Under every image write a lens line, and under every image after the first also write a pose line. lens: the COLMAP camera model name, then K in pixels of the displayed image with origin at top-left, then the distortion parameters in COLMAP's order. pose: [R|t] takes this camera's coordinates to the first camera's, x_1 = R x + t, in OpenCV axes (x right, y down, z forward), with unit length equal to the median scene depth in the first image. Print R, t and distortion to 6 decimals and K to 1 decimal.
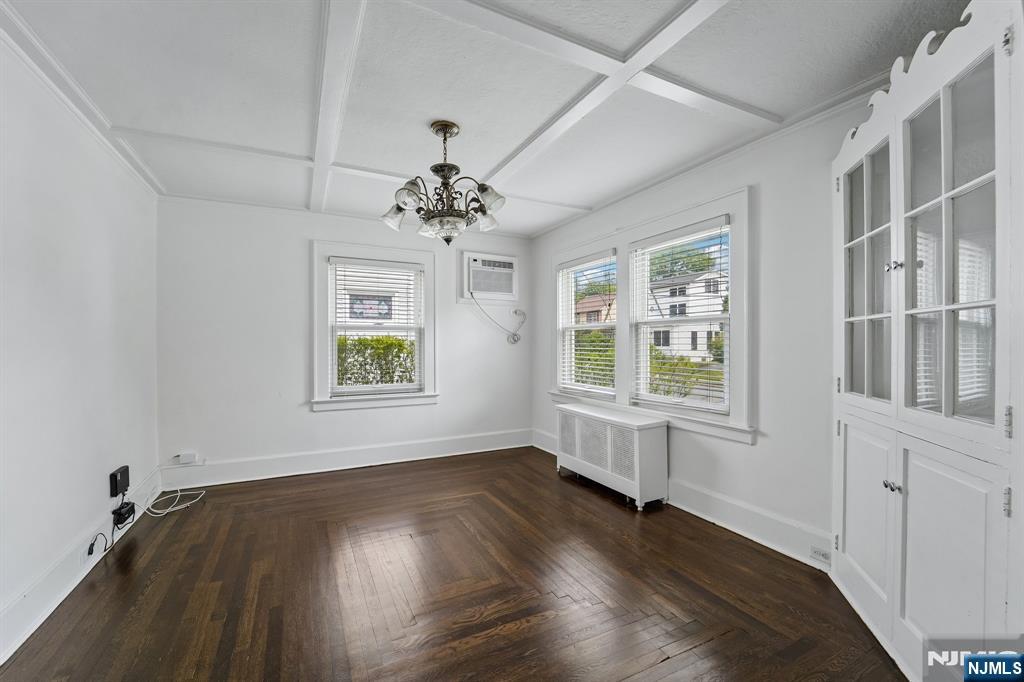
lens RADIAL K [[419.4, 0, 514.7], [0, 419.4, 341.2], [0, 0, 1]] dist [-0.025985, -0.000224]
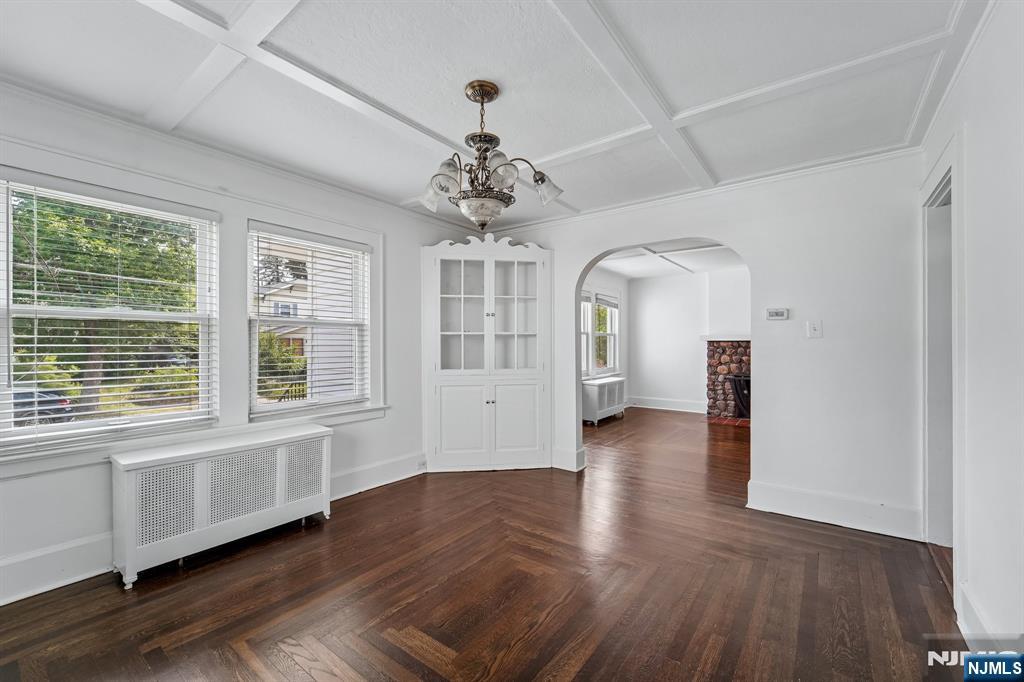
lens RADIAL K [[418.0, 0, 512.0], [0, 418.0, 341.0], [0, 0, 1]] dist [-0.015418, 0.000080]
pose [[-0.442670, 0.013863, 0.896577, -0.671420], [-0.001632, 0.999866, -0.016266, 0.010771], [-0.896683, -0.008664, -0.442588, 0.939041]]
